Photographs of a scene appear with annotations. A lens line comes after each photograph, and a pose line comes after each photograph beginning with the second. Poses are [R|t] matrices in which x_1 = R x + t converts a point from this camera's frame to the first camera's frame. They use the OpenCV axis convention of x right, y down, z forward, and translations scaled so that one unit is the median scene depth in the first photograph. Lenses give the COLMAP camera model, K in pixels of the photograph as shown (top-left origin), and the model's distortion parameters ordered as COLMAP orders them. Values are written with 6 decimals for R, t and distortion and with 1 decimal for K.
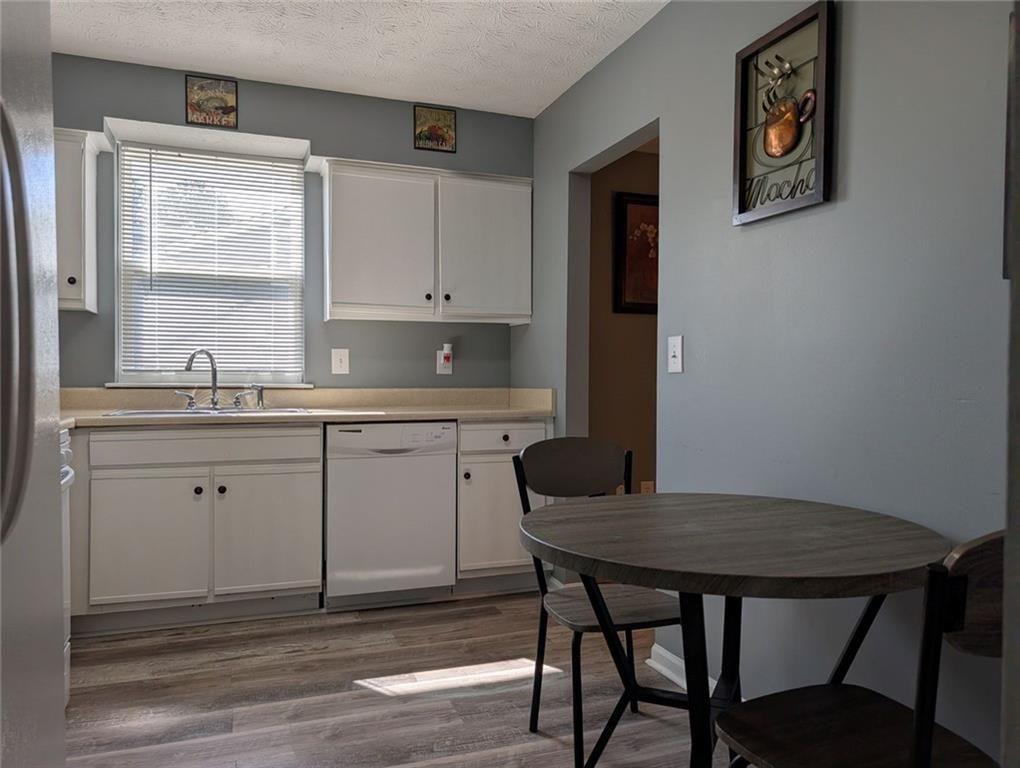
lens RADIAL K [[717.0, 0, 508.4], [0, 717.0, 384.4], [0, 0, 1]] dist [-0.001616, -0.000743]
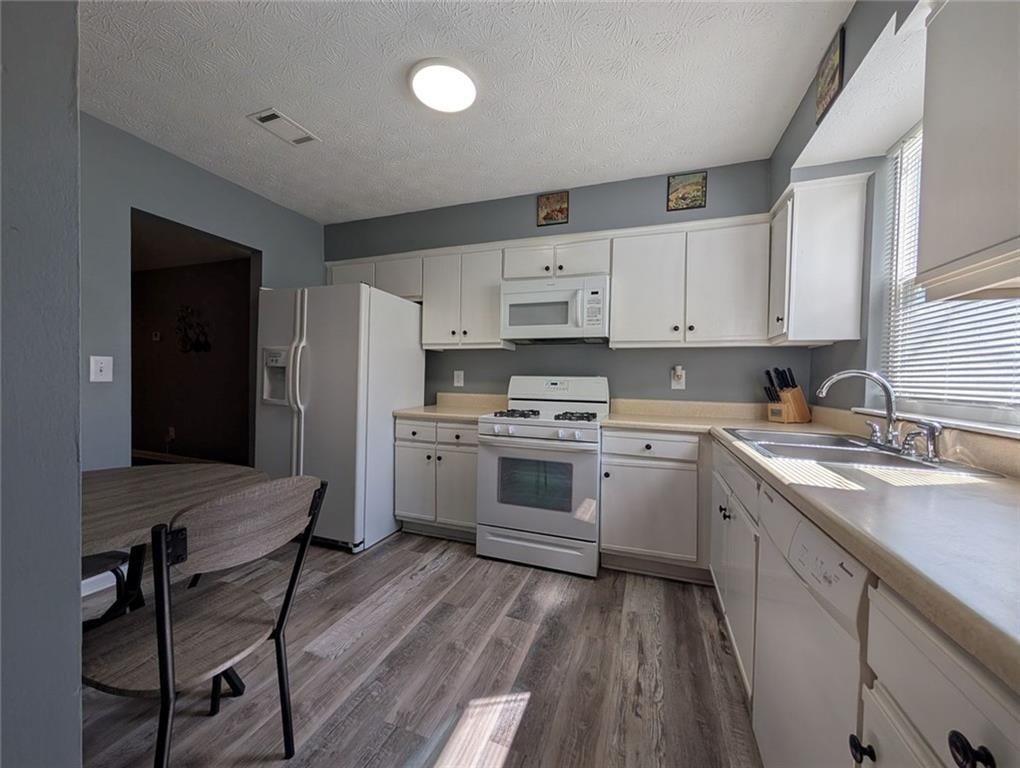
lens RADIAL K [[385.8, 0, 507.1], [0, 385.8, 386.4], [0, 0, 1]] dist [0.001577, 0.000223]
pose [[-0.644218, -0.000955, -0.764842, 0.239709], [-0.034256, 0.999032, 0.027606, -0.042121], [0.764075, 0.043985, -0.643627, 1.375444]]
